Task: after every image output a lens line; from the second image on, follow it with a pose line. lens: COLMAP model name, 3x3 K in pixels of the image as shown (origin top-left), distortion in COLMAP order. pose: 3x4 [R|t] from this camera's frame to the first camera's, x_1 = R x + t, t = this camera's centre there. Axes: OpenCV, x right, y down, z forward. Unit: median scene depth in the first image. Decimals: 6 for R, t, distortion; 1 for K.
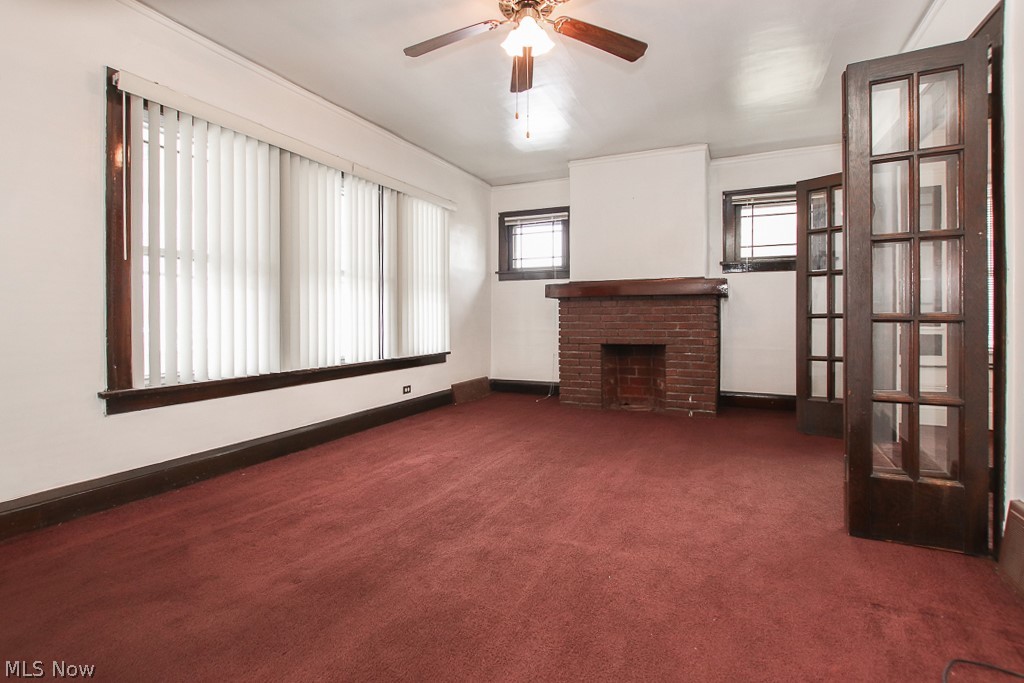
lens RADIAL K [[482.5, 0, 510.4], [0, 482.5, 328.8], [0, 0, 1]] dist [-0.018299, 0.000956]
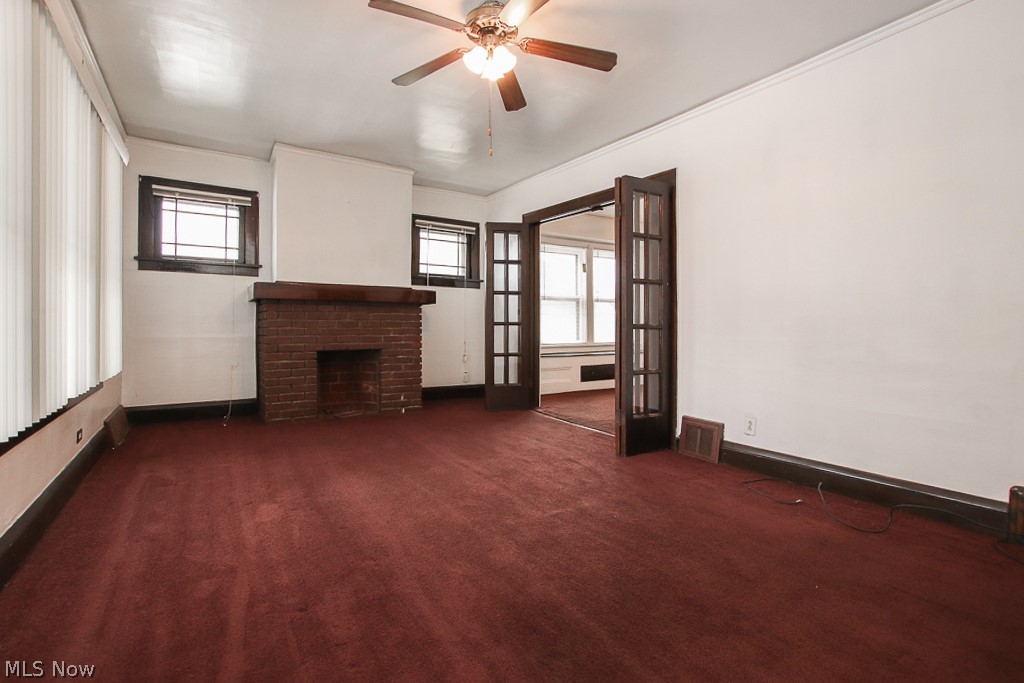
lens RADIAL K [[482.5, 0, 510.4], [0, 482.5, 328.8], [0, 0, 1]] dist [-0.018299, 0.000956]
pose [[0.536202, -0.000705, 0.844089, -0.426270], [0.008144, 0.999957, -0.004338, -0.004785], [-0.844050, 0.009201, 0.536185, 0.198269]]
